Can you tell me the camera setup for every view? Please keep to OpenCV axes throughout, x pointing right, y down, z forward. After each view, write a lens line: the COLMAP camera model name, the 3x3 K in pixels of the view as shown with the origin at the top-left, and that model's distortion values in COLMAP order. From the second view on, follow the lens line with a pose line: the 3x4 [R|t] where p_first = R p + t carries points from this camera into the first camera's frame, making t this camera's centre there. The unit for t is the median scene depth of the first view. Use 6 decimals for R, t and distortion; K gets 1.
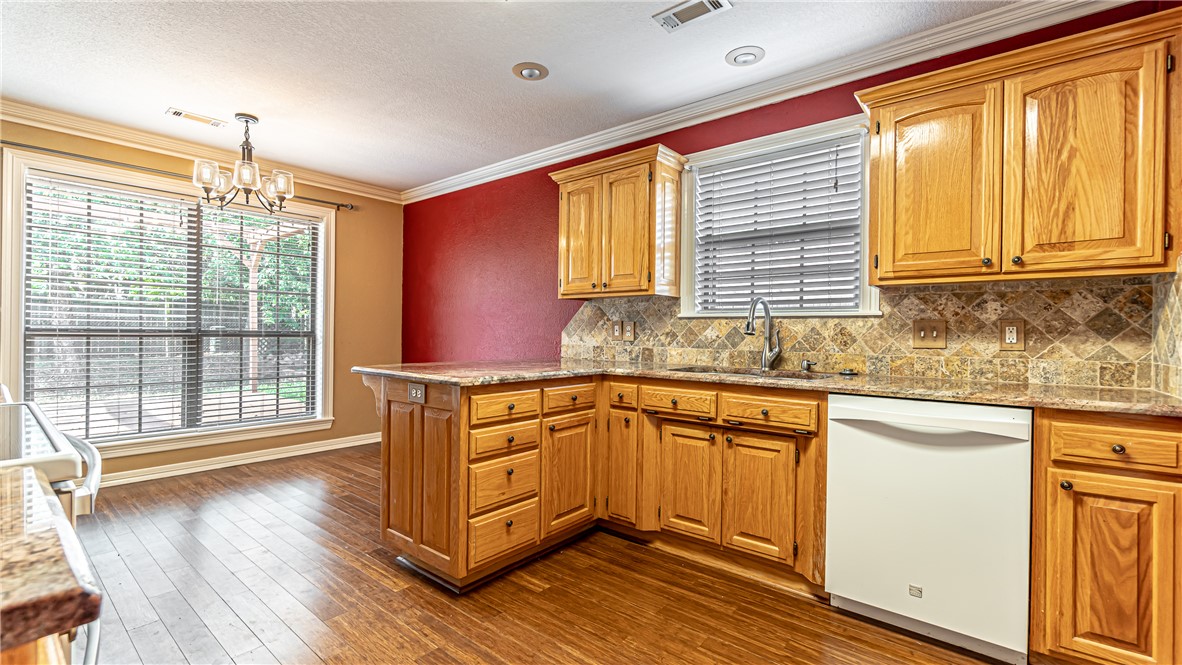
lens RADIAL K [[505.8, 0, 588.8], [0, 505.8, 335.2], [0, 0, 1]] dist [0.001232, 0.000173]
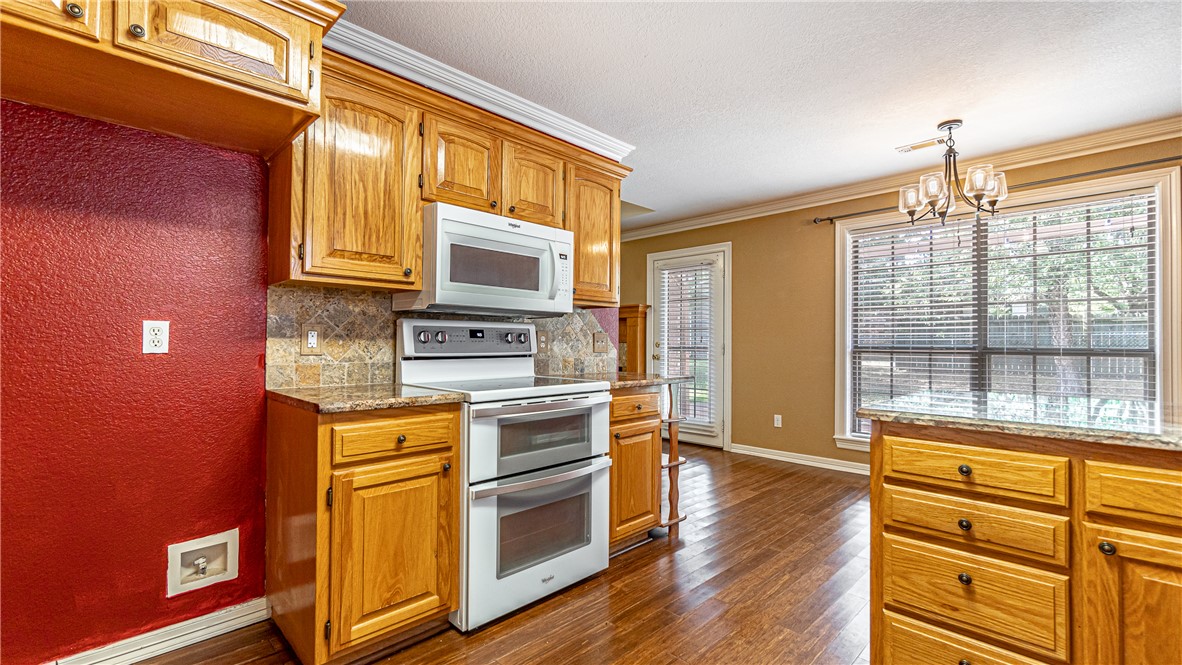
lens RADIAL K [[512.3, 0, 587.6], [0, 512.3, 336.7], [0, 0, 1]] dist [0.001121, 0.000126]
pose [[-0.090954, -0.024566, -0.995552, 0.356897], [-0.010286, 0.999666, -0.023727, 0.000607], [0.995802, 0.008082, -0.091176, 0.431801]]
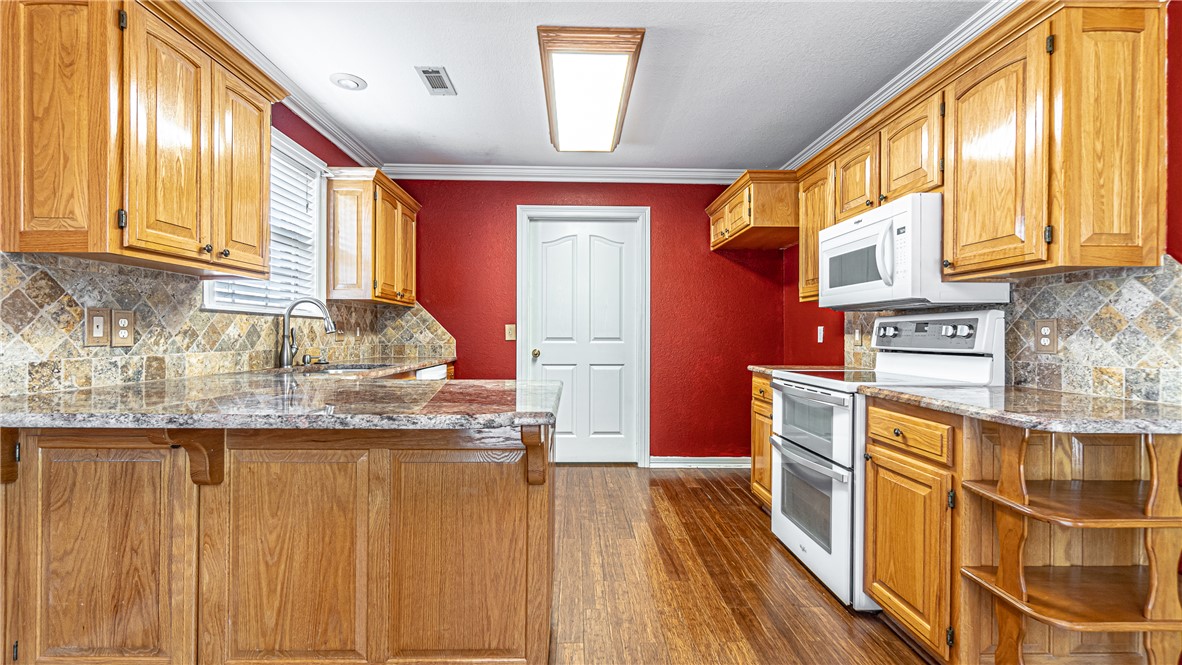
lens RADIAL K [[505.8, 0, 588.8], [0, 505.8, 335.2], [0, 0, 1]] dist [0.001232, 0.000173]
pose [[-0.656552, -0.017295, 0.754083, -0.706494], [-0.011723, 0.999850, 0.012725, -0.014187], [-0.754190, -0.000485, -0.656656, 1.070882]]
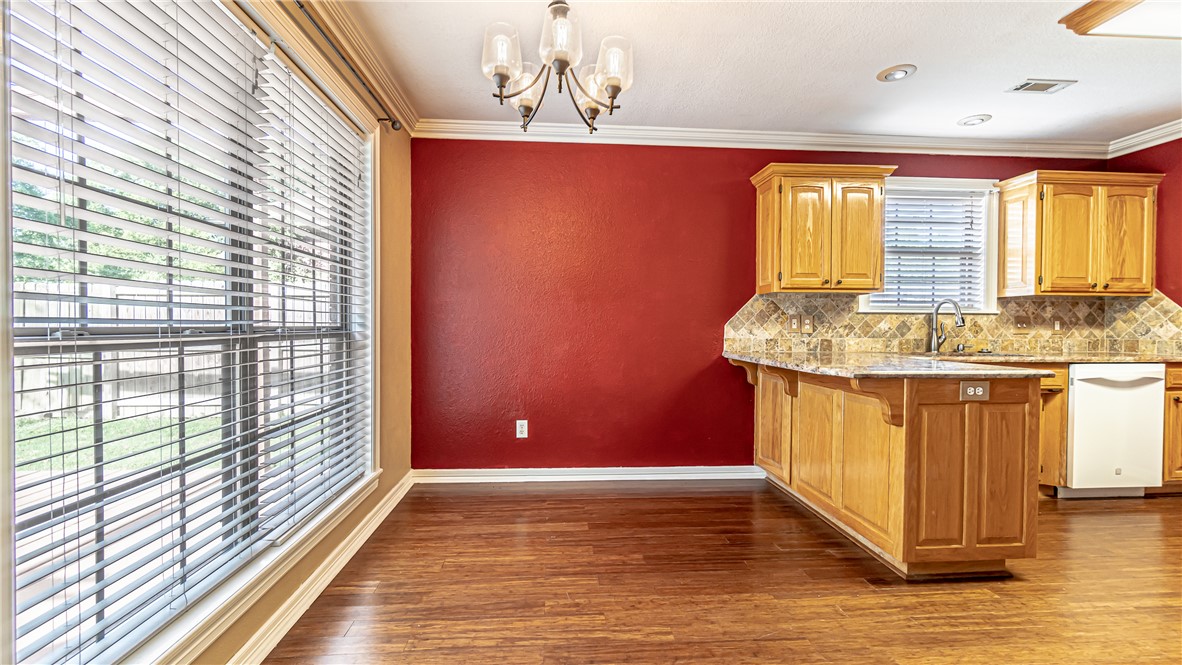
lens RADIAL K [[505.8, 0, 588.8], [0, 505.8, 335.2], [0, 0, 1]] dist [0.001232, 0.000173]
pose [[0.721387, -0.020193, 0.692238, -1.107770], [0.007873, 0.999749, 0.020959, -0.011950], [-0.692487, -0.009669, 0.721365, 0.589840]]
